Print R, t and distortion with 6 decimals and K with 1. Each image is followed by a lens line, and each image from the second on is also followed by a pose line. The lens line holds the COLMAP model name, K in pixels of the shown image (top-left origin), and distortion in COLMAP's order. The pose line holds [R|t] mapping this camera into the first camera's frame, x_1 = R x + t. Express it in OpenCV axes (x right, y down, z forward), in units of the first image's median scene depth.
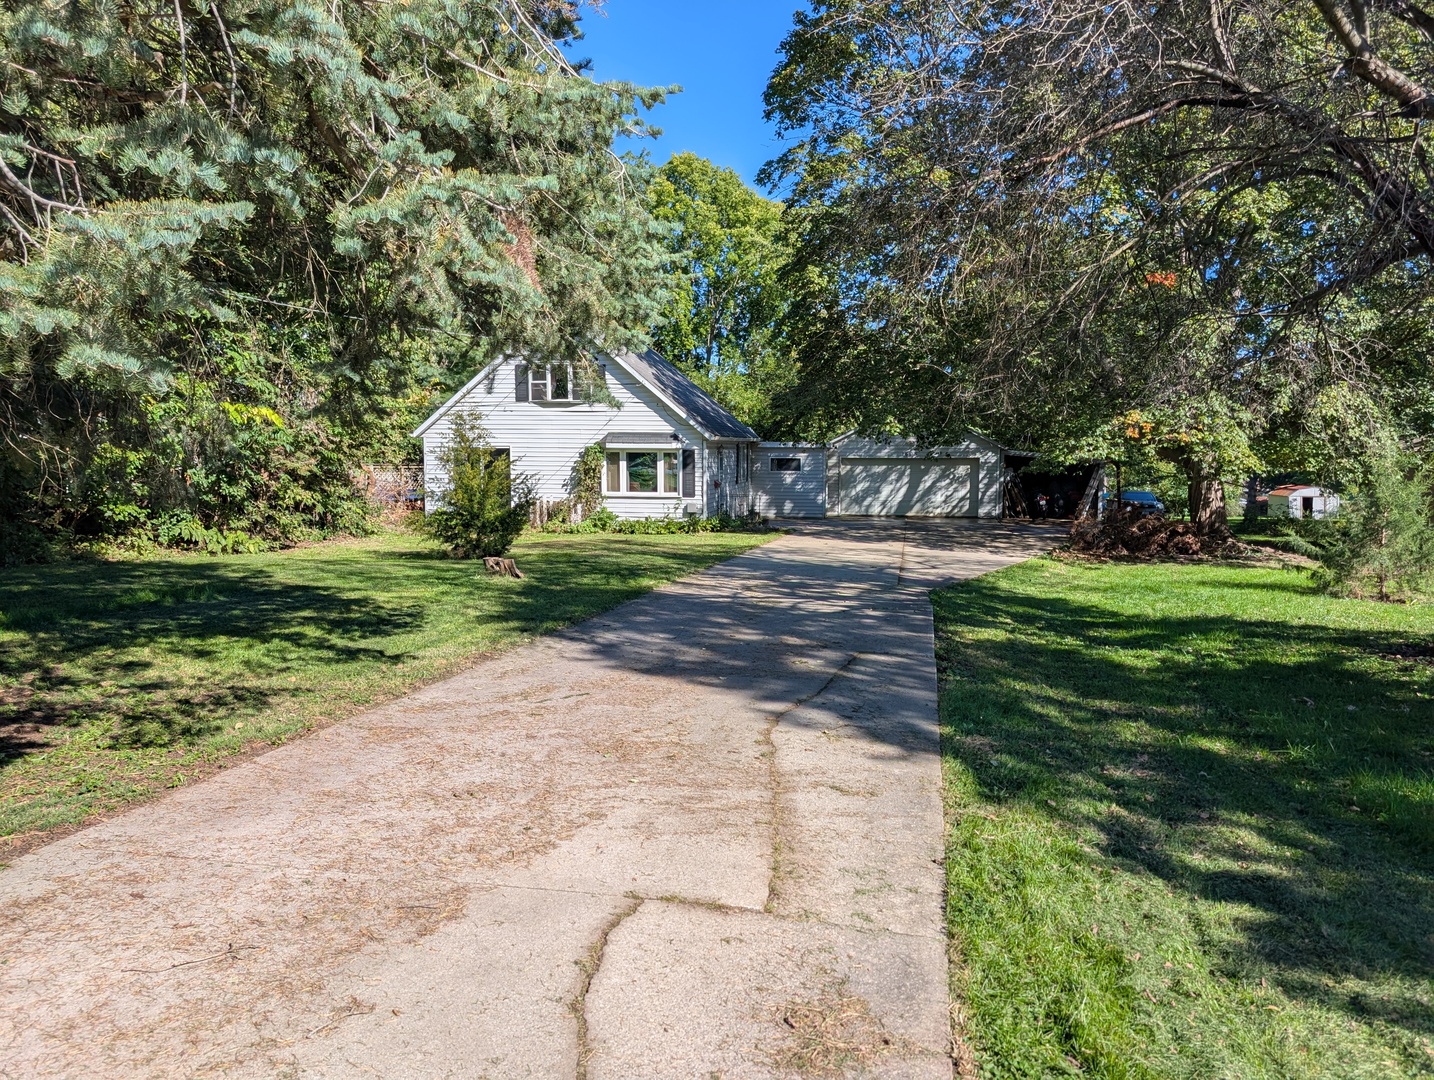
lens RADIAL K [[904.3, 0, 753.3], [0, 904.3, 537.4], [0, 0, 1]] dist [0.126601, -0.000148]
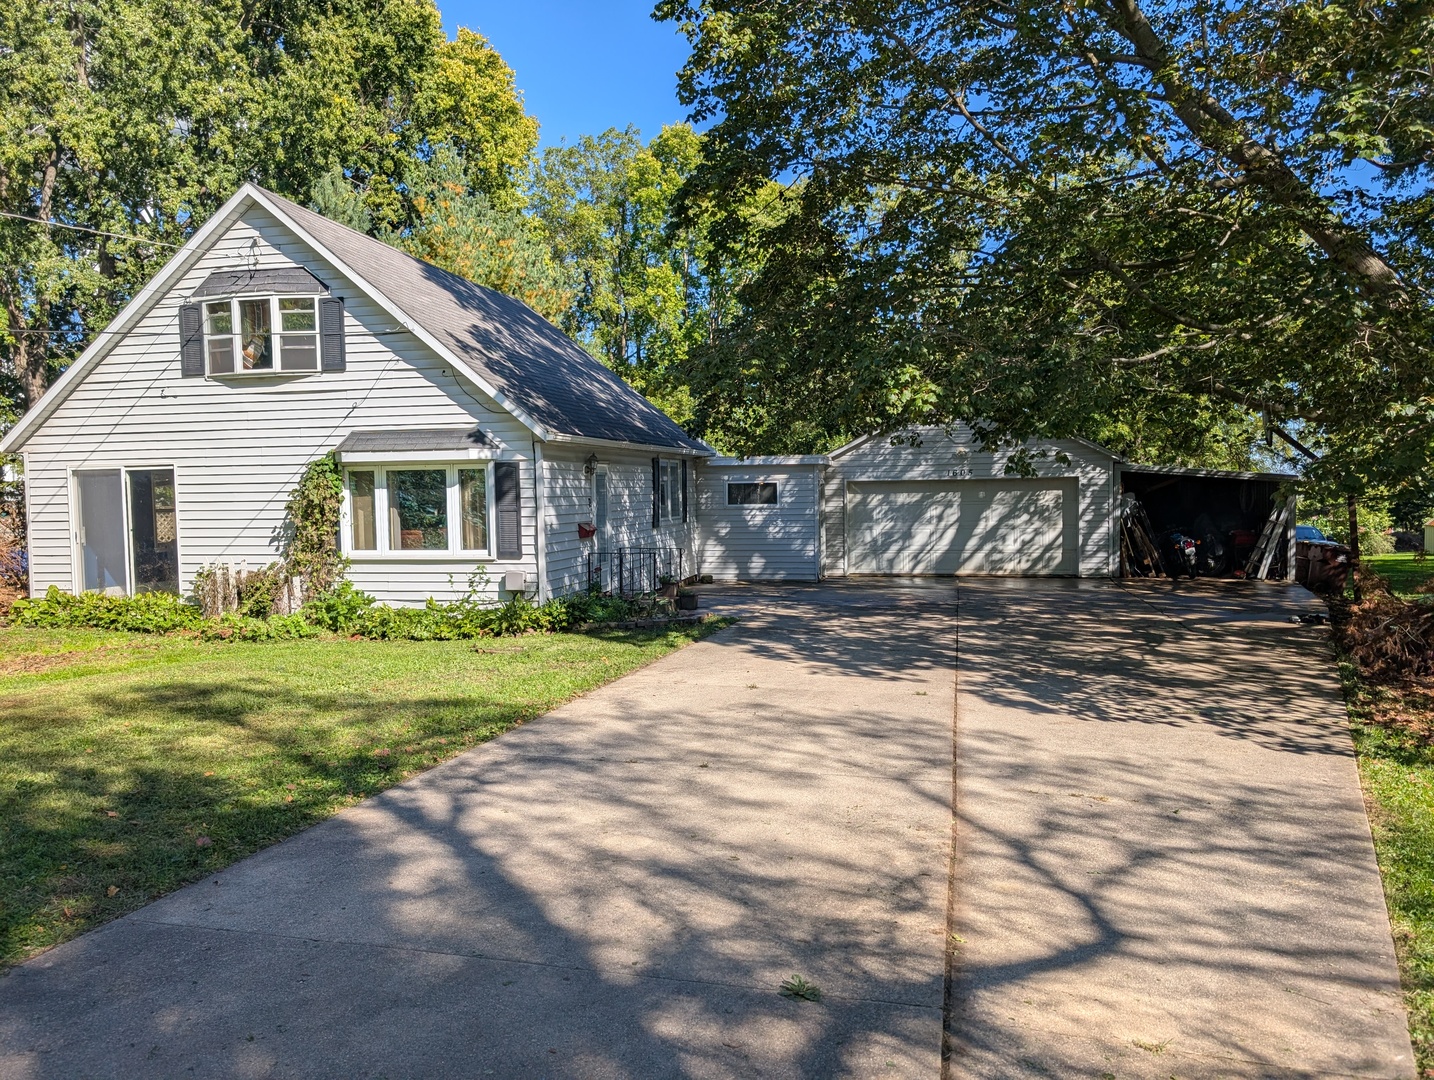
lens RADIAL K [[1021.2, 0, 731.8], [0, 1021.2, 540.7], [0, 0, 1]] dist [0.047604, -0.059599]
pose [[0.998717, -0.016049, -0.048026, 0.073816], [0.014065, 0.999045, -0.041364, -0.029186], [0.048644, 0.040635, 0.997989, 0.444018]]
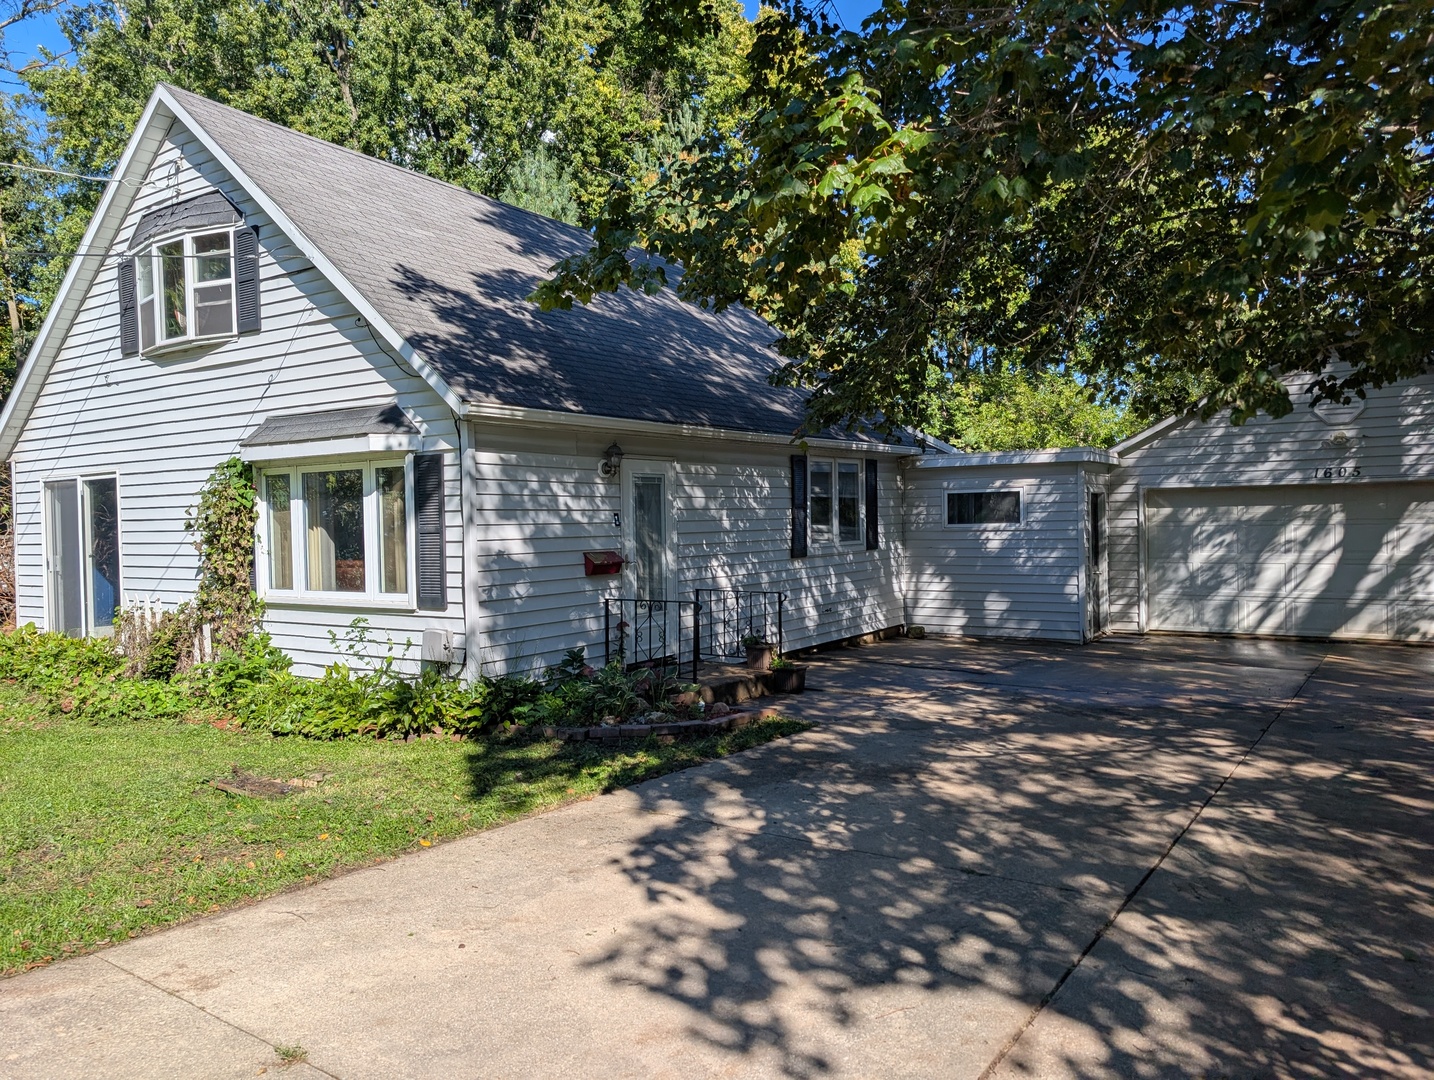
lens RADIAL K [[1021.2, 0, 731.8], [0, 1021.2, 540.7], [0, 0, 1]] dist [0.047604, -0.059599]
pose [[0.913991, -0.012533, -0.405540, 0.157980], [-0.013413, 0.998043, -0.061074, -0.046856], [0.405512, 0.061261, 0.912035, 0.708434]]
